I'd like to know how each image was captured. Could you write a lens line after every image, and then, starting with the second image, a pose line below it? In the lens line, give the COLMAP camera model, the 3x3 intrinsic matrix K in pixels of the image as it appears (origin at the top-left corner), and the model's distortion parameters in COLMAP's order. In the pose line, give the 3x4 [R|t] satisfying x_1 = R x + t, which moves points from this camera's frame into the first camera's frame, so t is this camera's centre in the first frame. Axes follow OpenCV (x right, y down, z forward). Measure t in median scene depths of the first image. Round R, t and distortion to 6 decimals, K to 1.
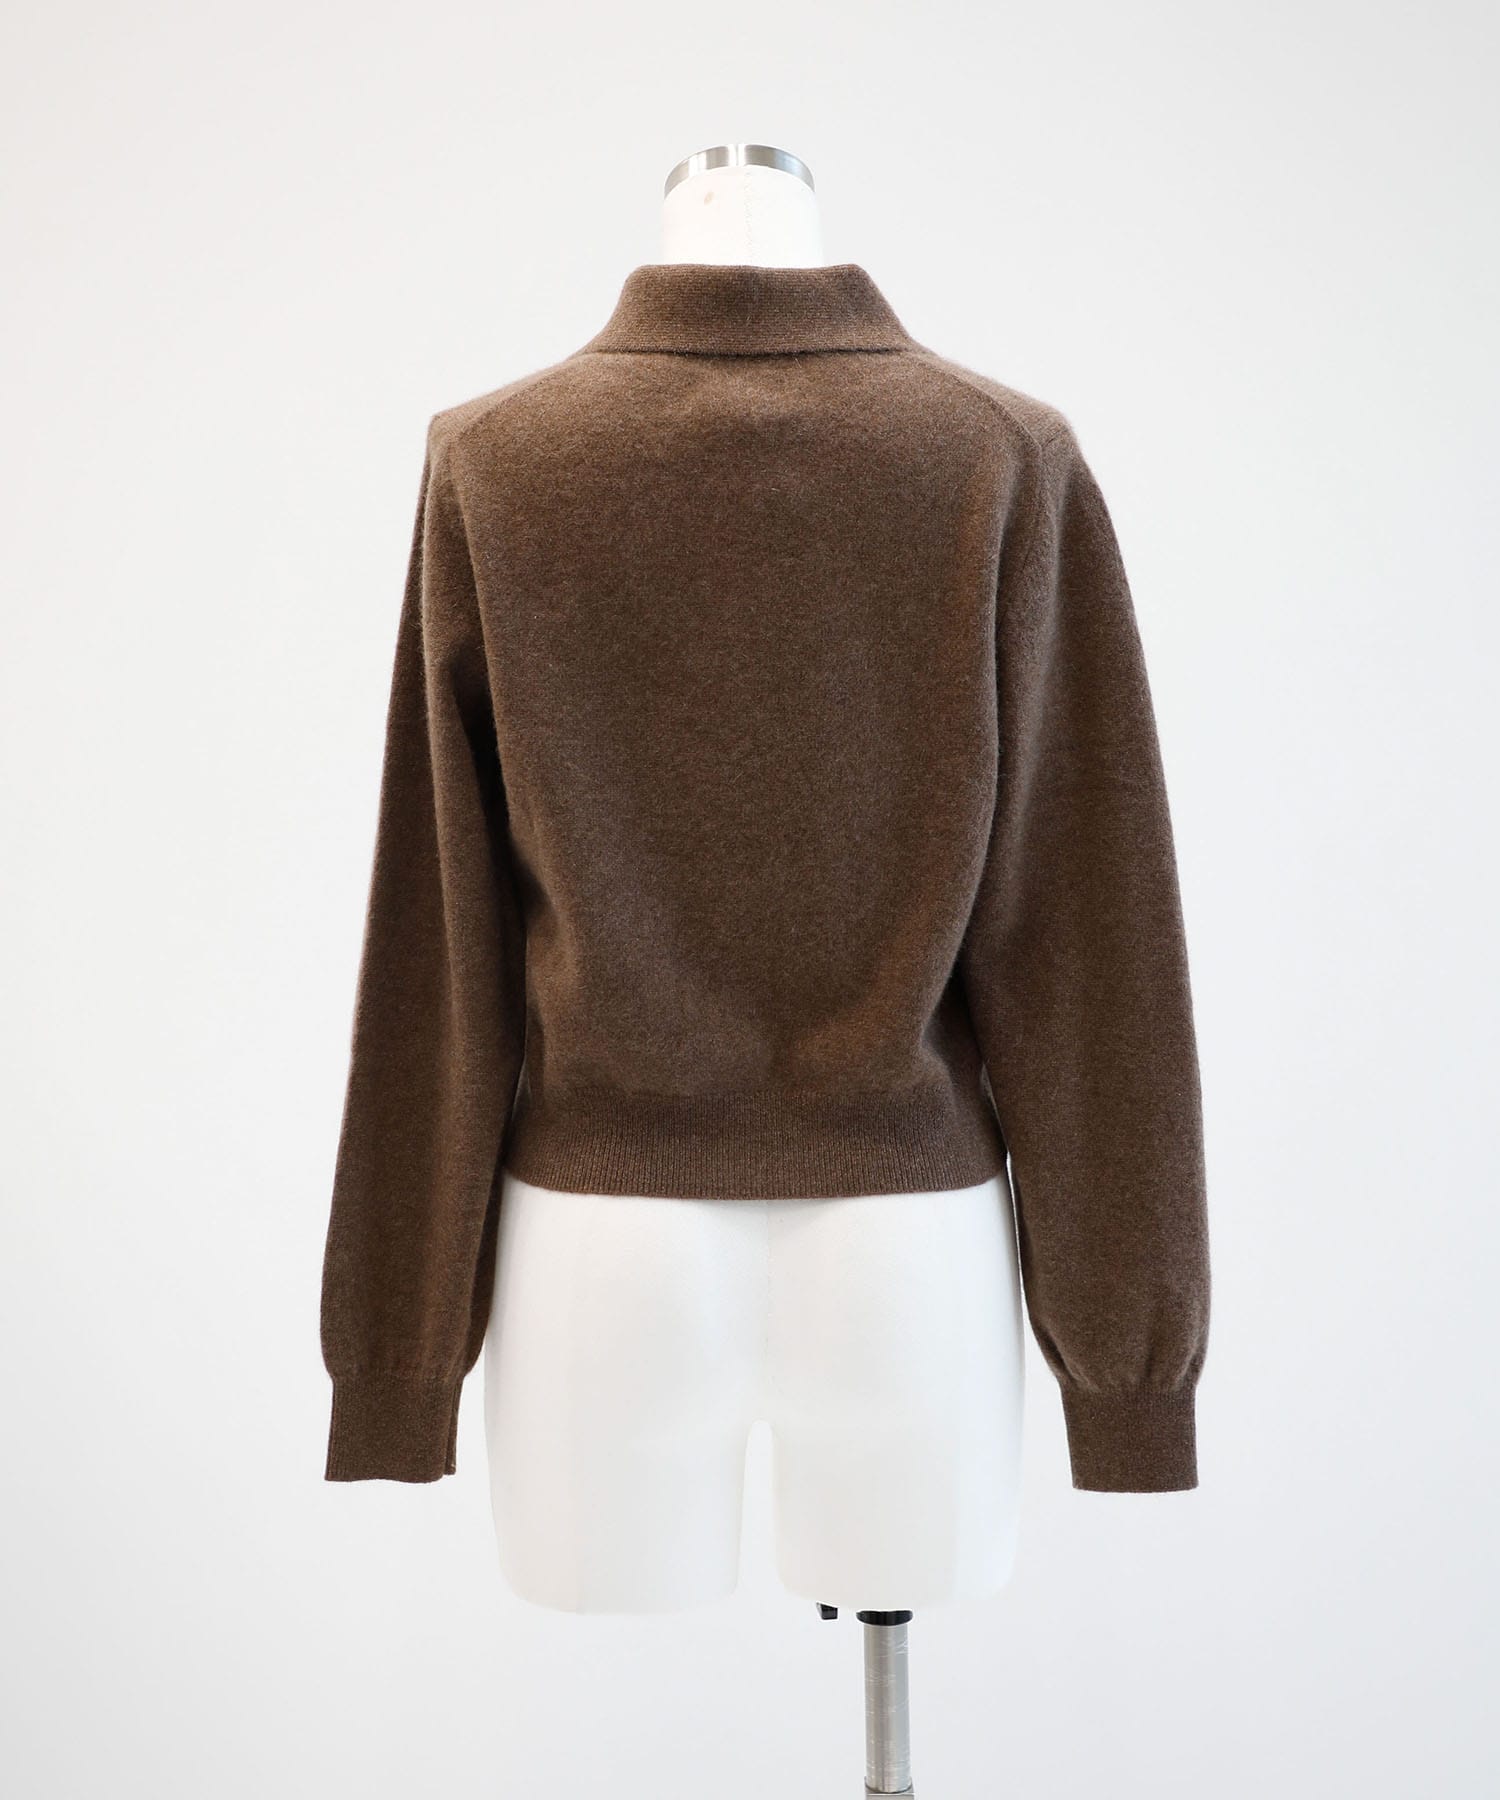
lens RADIAL K [[2587.7, 0, 750.0], [0, 2587.7, 900.0], [0, 0, 1]] dist [0.126443, -0.572984]
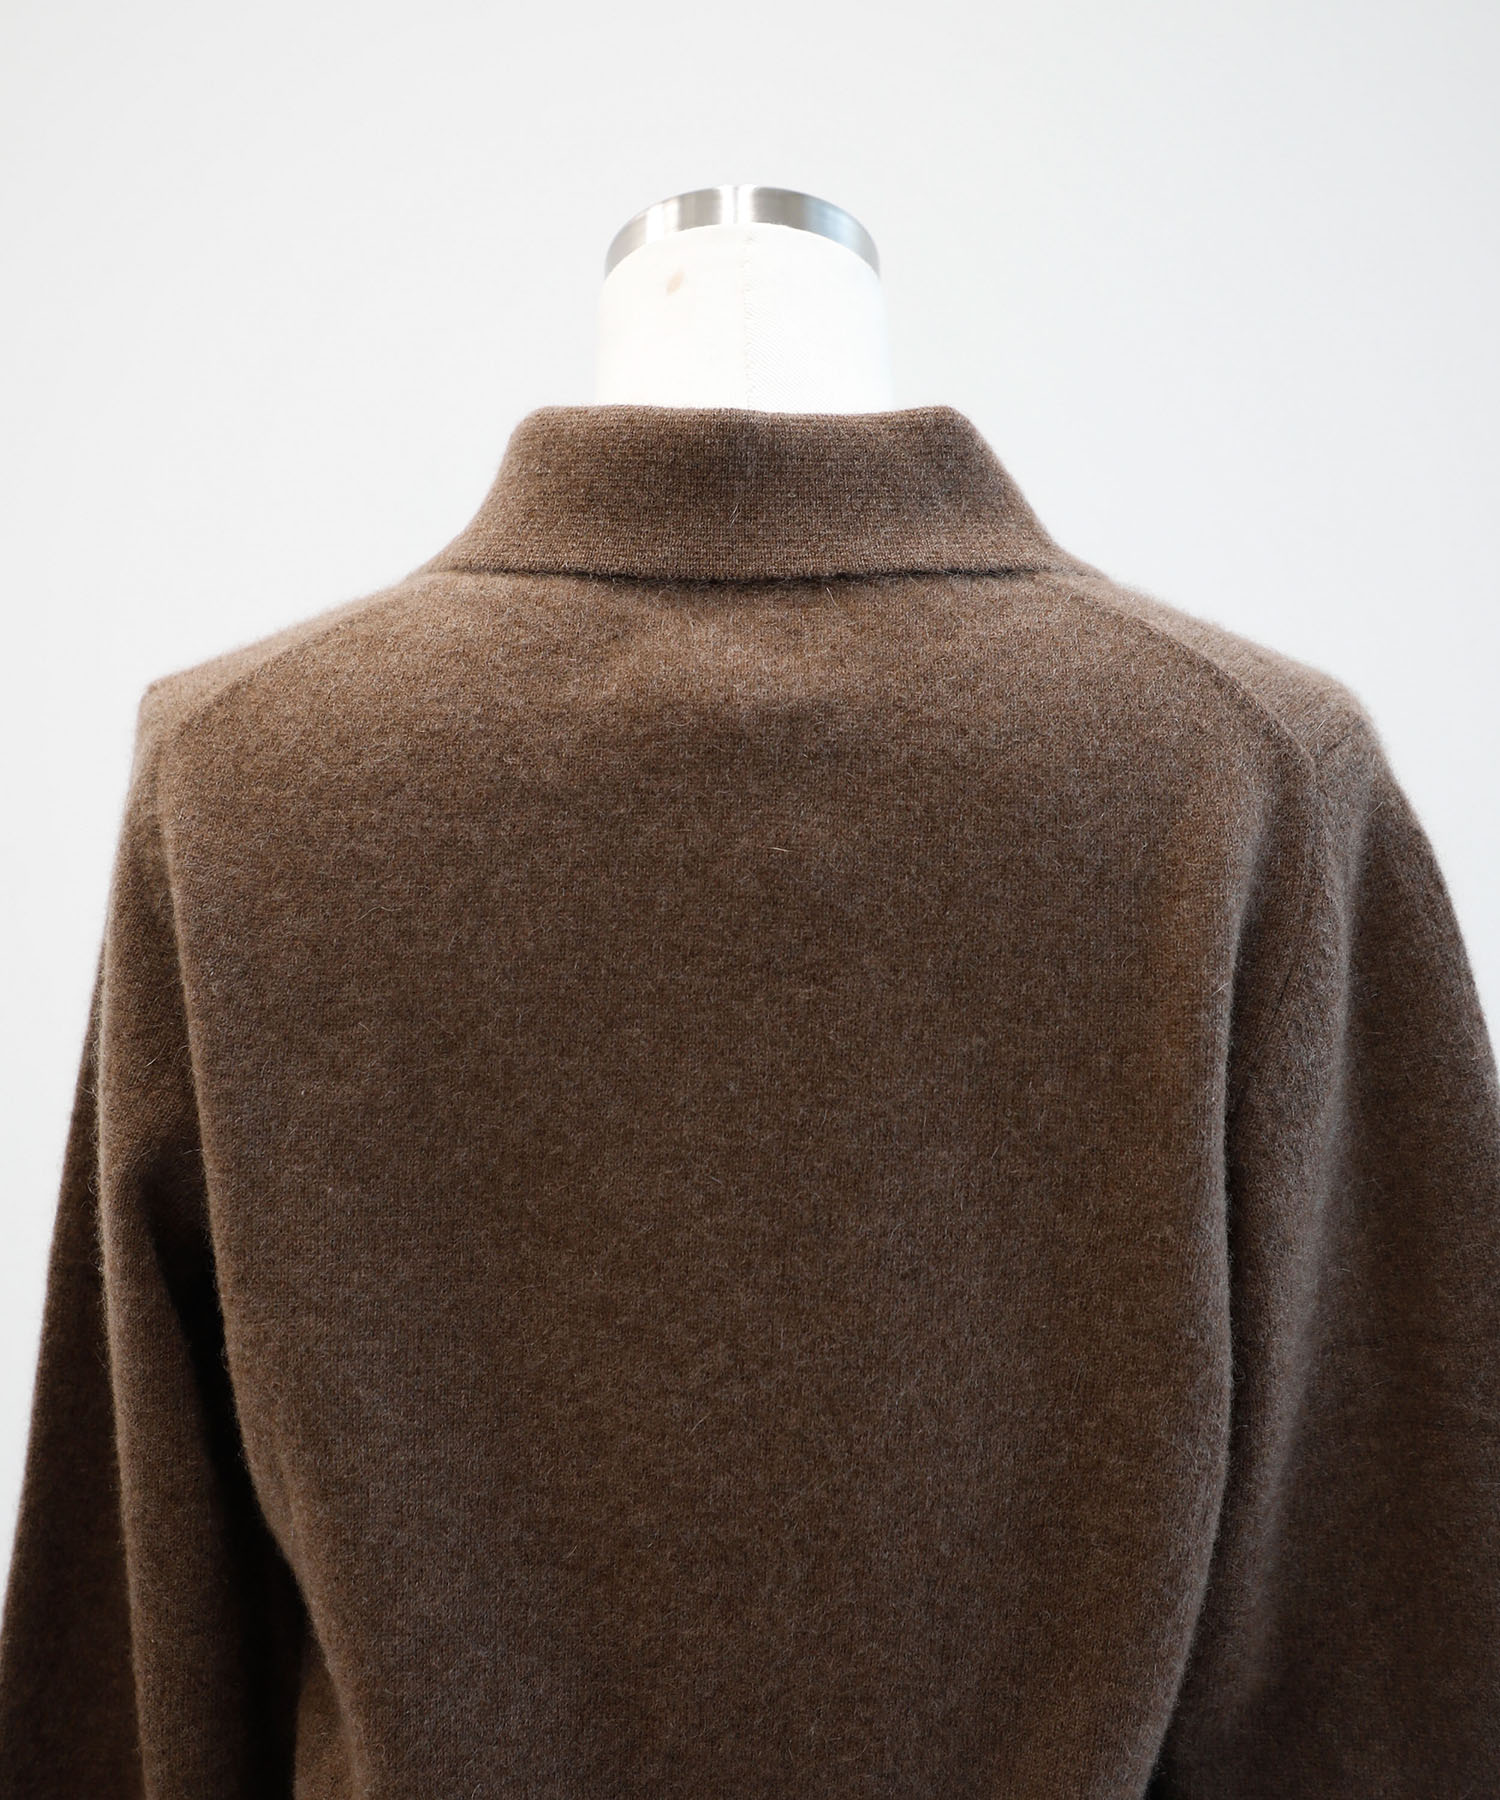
lens RADIAL K [[3151.0, 0, 750.0], [0, 3151.0, 900.0], [0, 0, 1]] dist [0.070442, 0.210526]
pose [[0.999109, 0.009148, -0.041211, 0.028390], [-0.012465, 0.996638, -0.080980, -0.097478], [0.040331, 0.081422, 0.995863, 0.390990]]
